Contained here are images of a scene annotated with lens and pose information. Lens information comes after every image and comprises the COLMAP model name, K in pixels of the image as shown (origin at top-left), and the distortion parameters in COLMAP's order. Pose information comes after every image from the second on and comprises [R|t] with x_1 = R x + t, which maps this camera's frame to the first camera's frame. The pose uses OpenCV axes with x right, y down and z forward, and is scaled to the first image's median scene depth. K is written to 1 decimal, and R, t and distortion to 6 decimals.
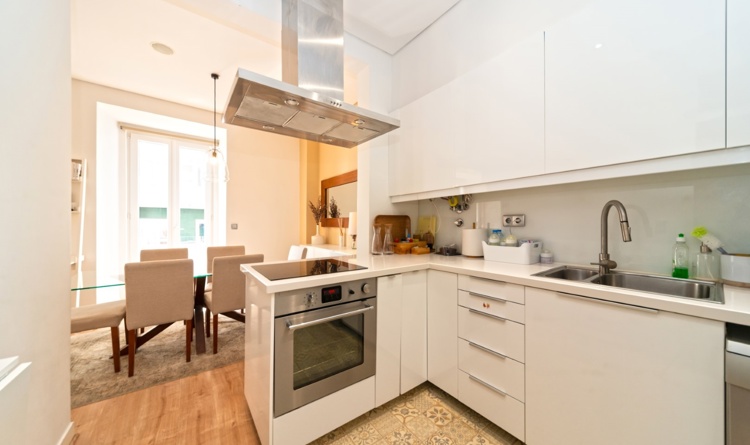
lens RADIAL K [[266.0, 0, 384.4], [0, 266.0, 224.7], [0, 0, 1]] dist [0.002767, -0.000841]
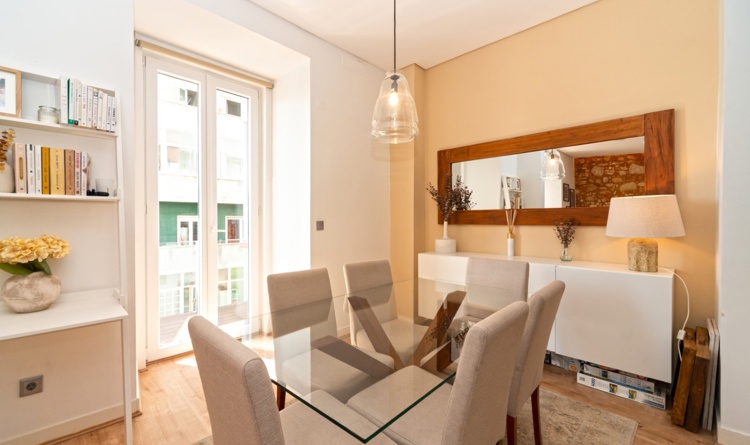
lens RADIAL K [[325.1, 0, 352.1], [0, 325.1, 224.5], [0, 0, 1]] dist [0.000579, 0.000399]
pose [[0.992478, -0.008550, 0.122123, -1.423080], [0.007056, 0.999895, 0.012658, -0.007279], [-0.122219, -0.011701, 0.992434, 0.690995]]
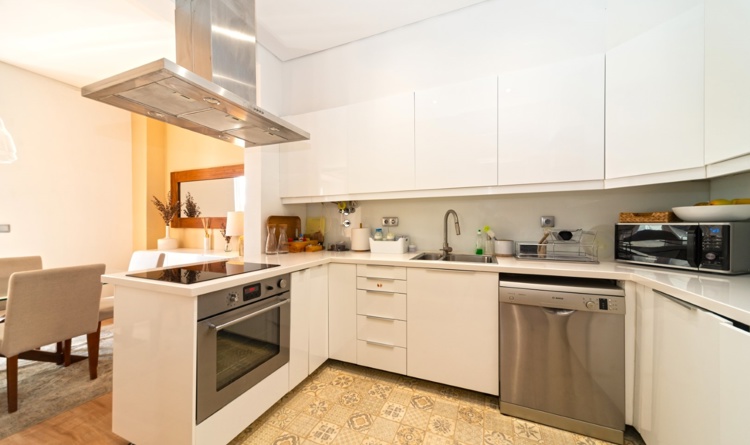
lens RADIAL K [[266.0, 0, 386.1], [0, 266.0, 225.3], [0, 0, 1]] dist [0.002767, -0.000841]
pose [[0.853599, -0.002469, 0.520924, -0.261693], [0.001951, 0.999997, 0.001543, 0.000506], [-0.520926, -0.000300, 0.853602, -0.146685]]
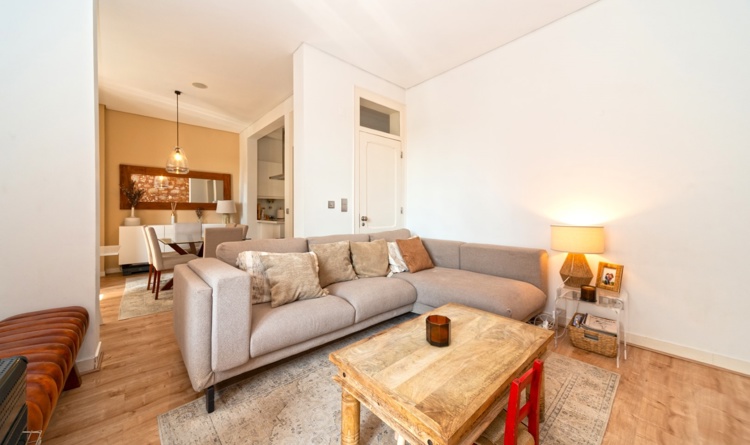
lens RADIAL K [[266.0, 0, 369.4], [0, 266.0, 215.1], [0, 0, 1]] dist [0.002767, -0.000841]
pose [[-0.086971, -0.010954, 0.996151, -3.609102], [0.000691, 0.999939, 0.011056, 0.053398], [-0.996211, 0.001649, -0.086958, 0.329602]]
